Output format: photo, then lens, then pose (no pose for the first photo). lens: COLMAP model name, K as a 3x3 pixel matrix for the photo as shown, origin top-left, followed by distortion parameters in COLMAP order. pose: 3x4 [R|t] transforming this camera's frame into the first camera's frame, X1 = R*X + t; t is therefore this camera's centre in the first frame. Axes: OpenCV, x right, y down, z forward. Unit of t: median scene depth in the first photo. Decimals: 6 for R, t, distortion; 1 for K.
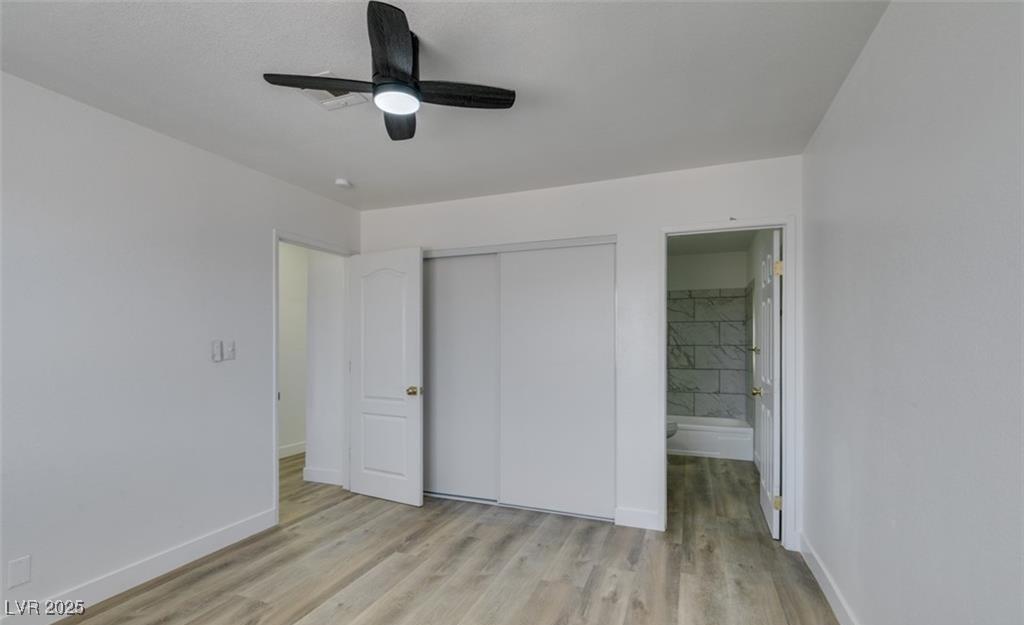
lens RADIAL K [[458.3, 0, 512.7], [0, 458.3, 344.5], [0, 0, 1]] dist [0.007958, -0.000450]
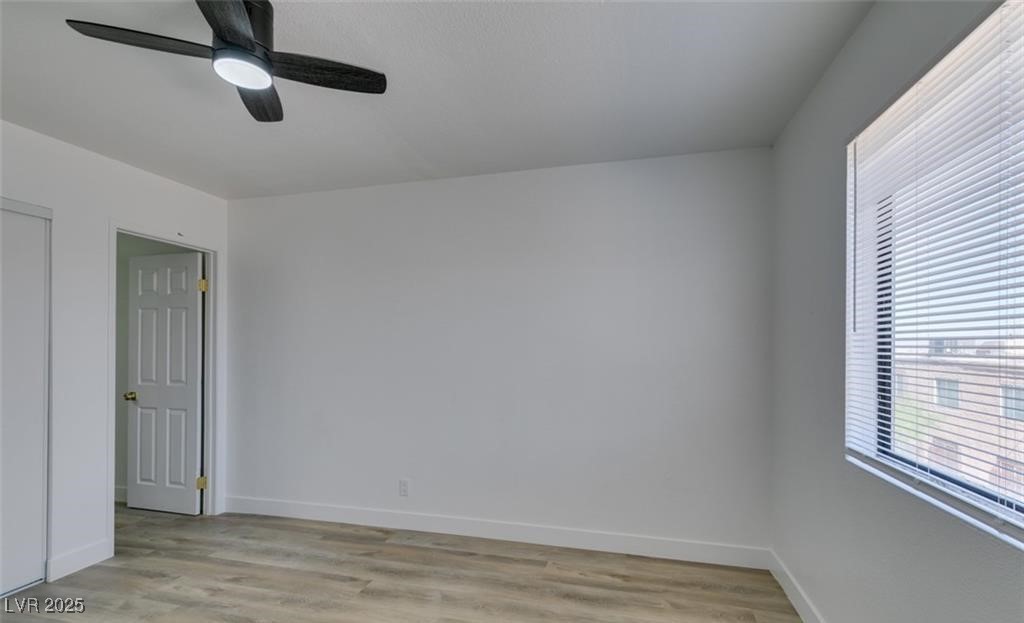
lens RADIAL K [[458.3, 0, 512.7], [0, 458.3, 343.5], [0, 0, 1]] dist [0.007958, -0.000450]
pose [[-0.114531, 0.006759, 0.993397, -0.687886], [0.000271, 0.999977, -0.006773, -0.005982], [-0.993420, -0.000506, -0.114530, 0.332647]]
